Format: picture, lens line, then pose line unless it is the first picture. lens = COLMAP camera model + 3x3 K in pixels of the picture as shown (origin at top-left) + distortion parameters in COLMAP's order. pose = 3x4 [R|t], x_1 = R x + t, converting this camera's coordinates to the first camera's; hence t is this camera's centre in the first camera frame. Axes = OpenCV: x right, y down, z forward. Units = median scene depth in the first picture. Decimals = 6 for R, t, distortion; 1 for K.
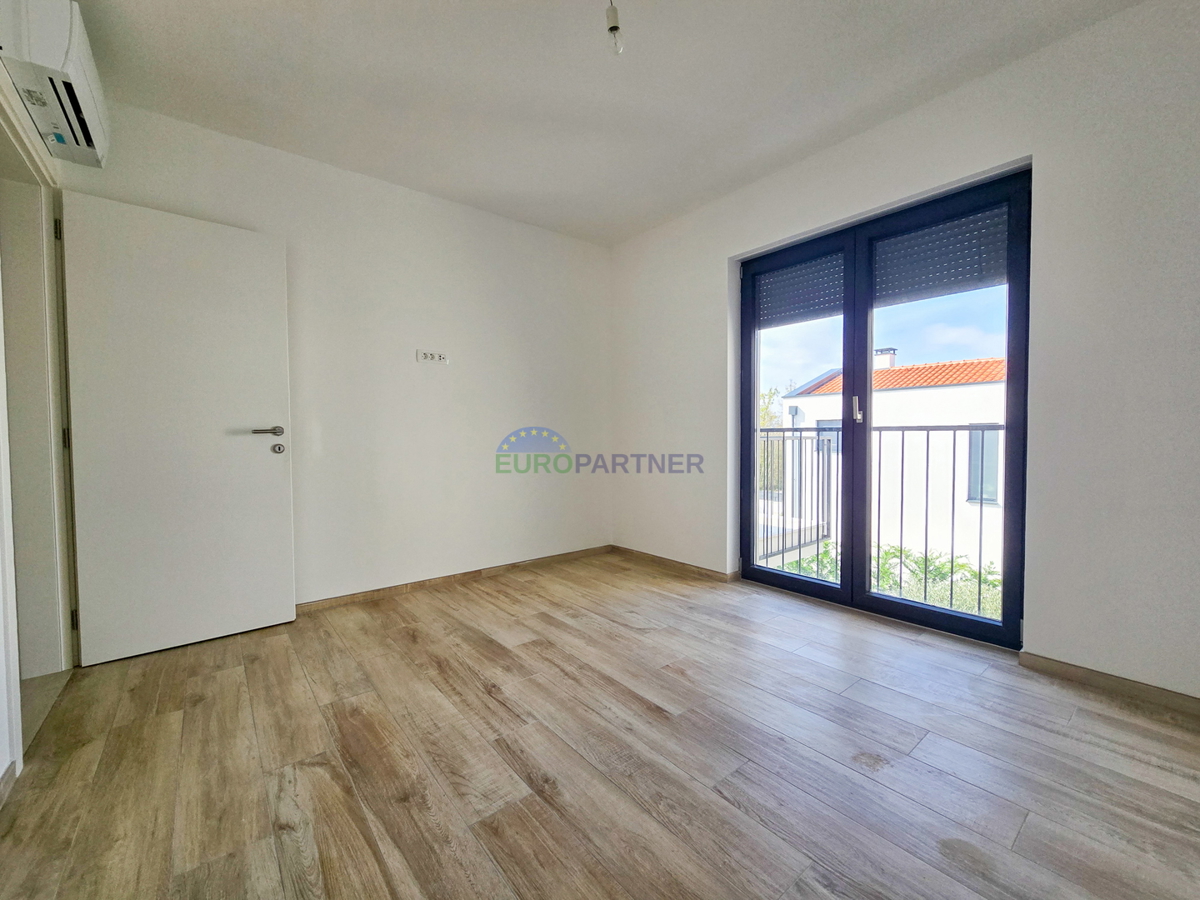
lens RADIAL K [[491.9, 0, 607.2], [0, 491.9, 448.9], [0, 0, 1]] dist [-0.000711, -0.000068]
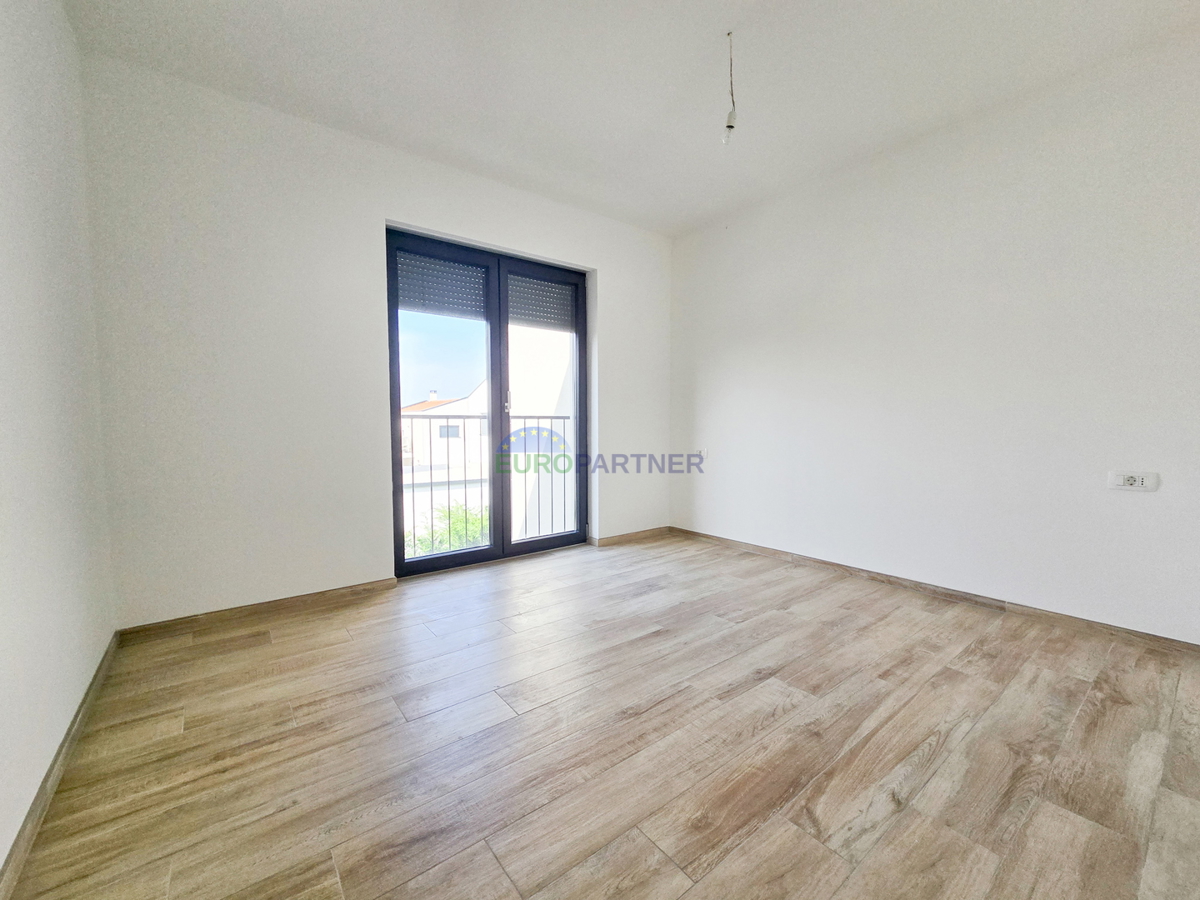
lens RADIAL K [[491.9, 0, 604.6], [0, 491.9, 448.6], [0, 0, 1]] dist [-0.000711, -0.000068]
pose [[0.016551, -0.045343, 0.998834, -1.230573], [0.032457, 0.998469, 0.044788, -0.011136], [-0.999336, 0.031678, 0.017997, 1.168520]]
